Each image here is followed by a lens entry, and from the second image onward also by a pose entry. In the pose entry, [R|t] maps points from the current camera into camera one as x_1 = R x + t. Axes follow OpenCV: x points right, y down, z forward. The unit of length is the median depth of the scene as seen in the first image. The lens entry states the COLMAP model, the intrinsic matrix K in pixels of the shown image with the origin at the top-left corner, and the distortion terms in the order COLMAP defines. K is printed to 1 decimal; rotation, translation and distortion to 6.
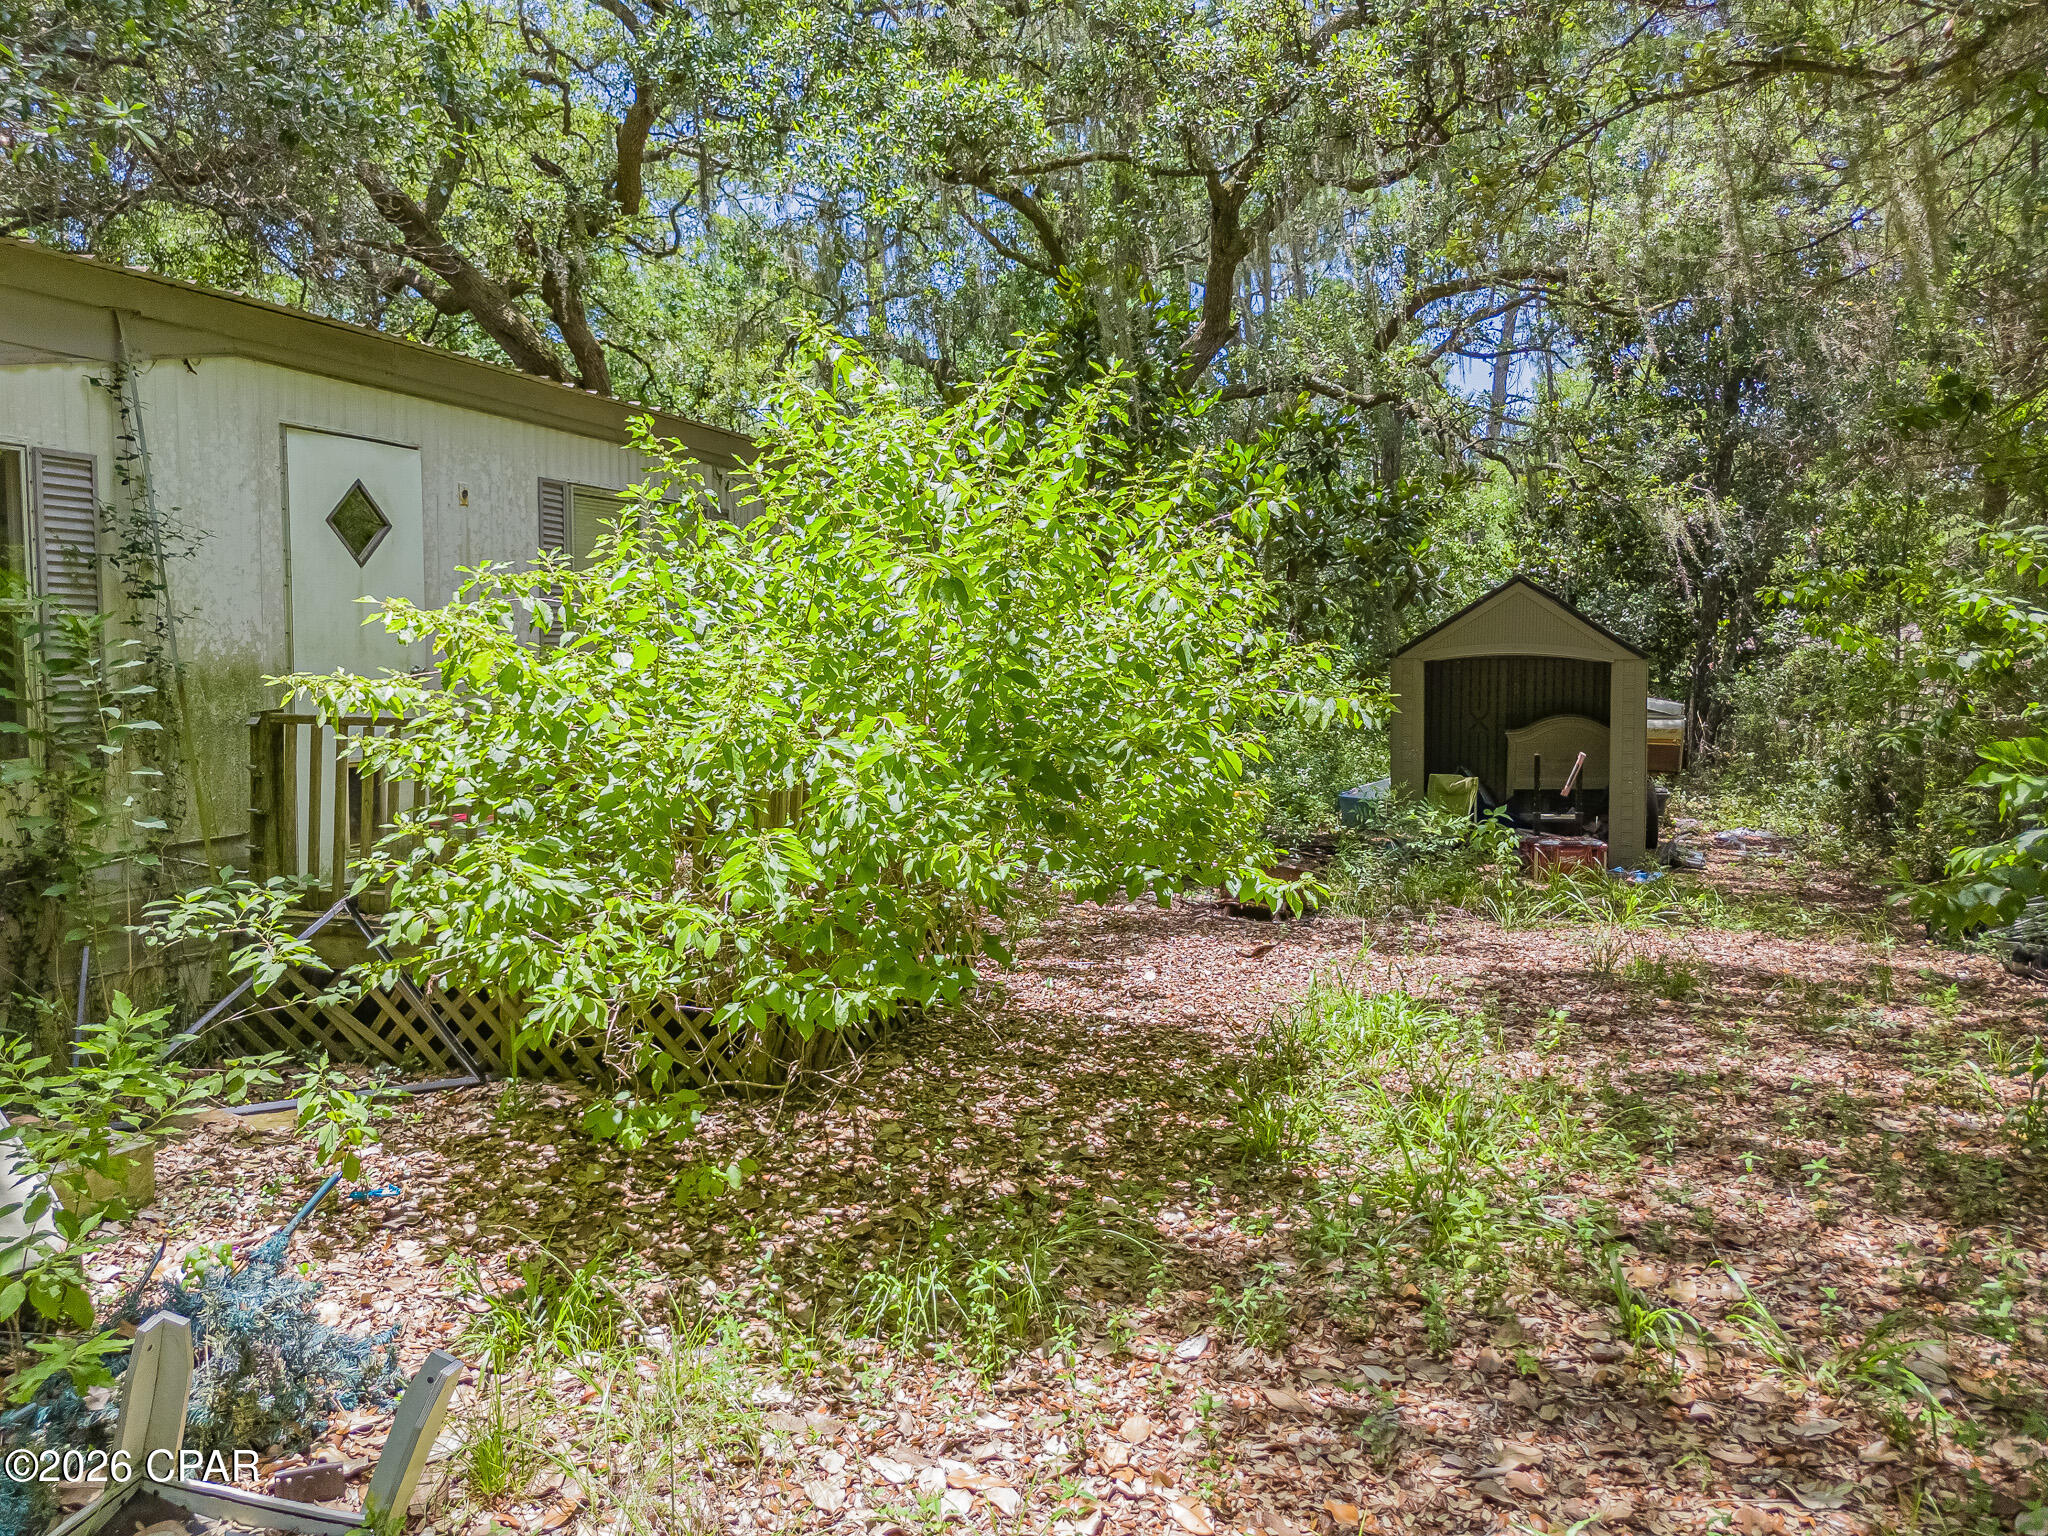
lens RADIAL K [[1504.6, 0, 1024.0], [0, 1504.6, 768.0], [0, 0, 1]] dist [0.084856, -0.000487]
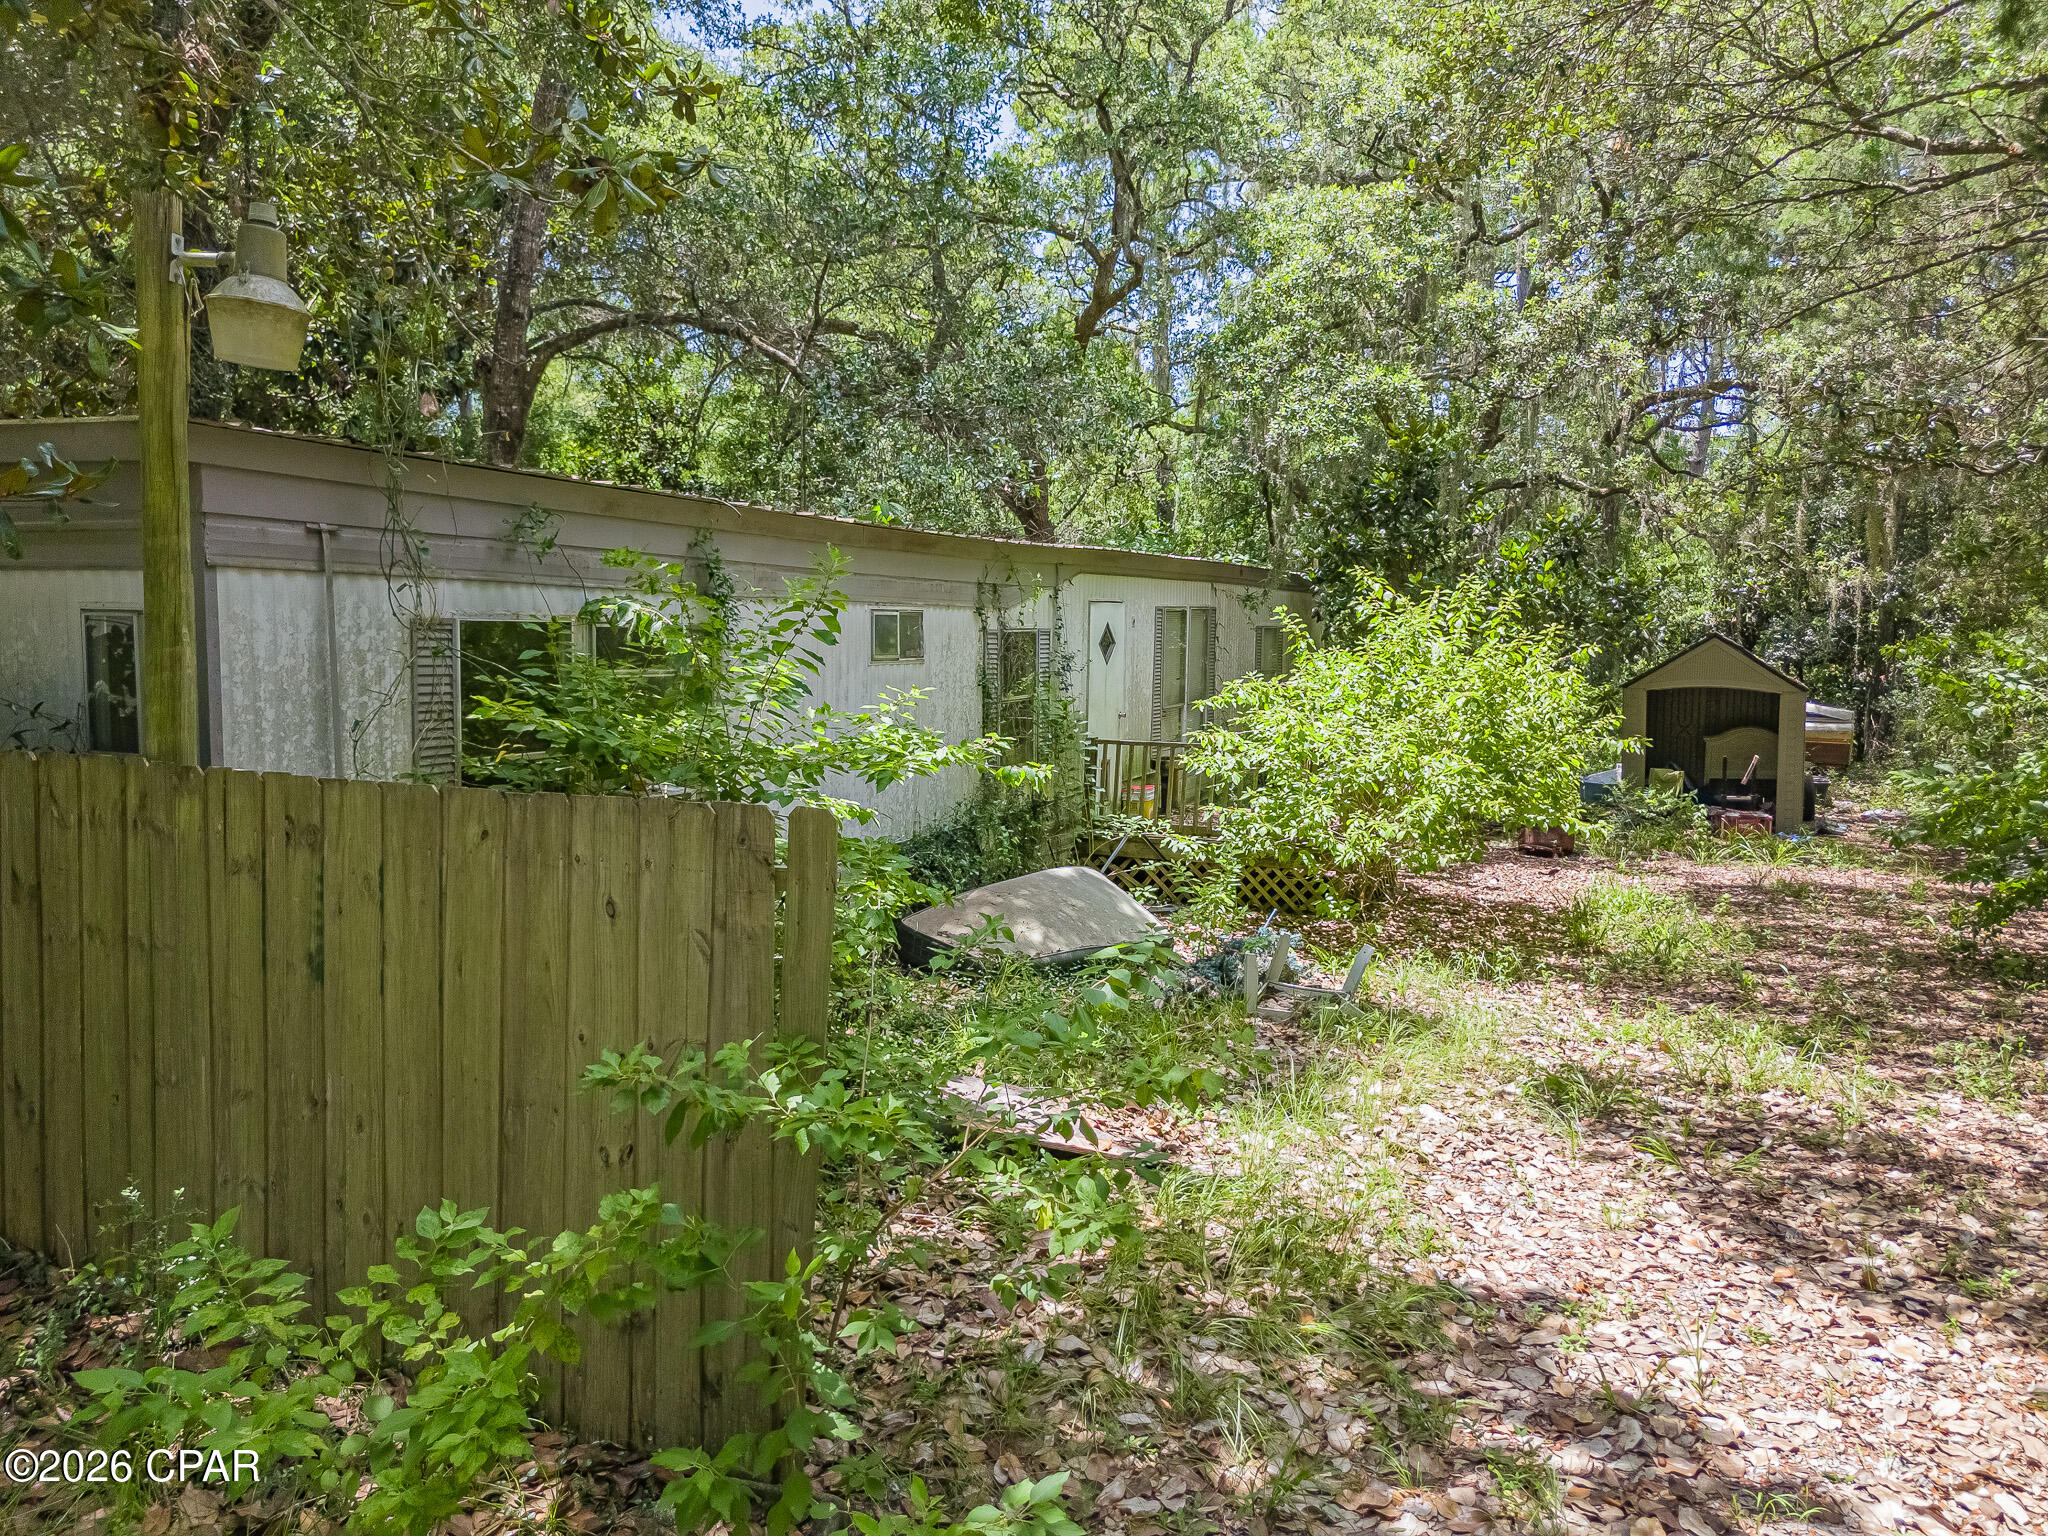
lens RADIAL K [[1418.0, 0, 1024.0], [0, 1418.0, 768.0], [0, 0, 1]] dist [0.001377, 0.001424]
pose [[0.989986, 0.013472, -0.140522, -0.155337], [-0.011238, 0.999798, 0.016682, -0.013125], [0.140718, -0.014936, 0.989937, -0.499736]]
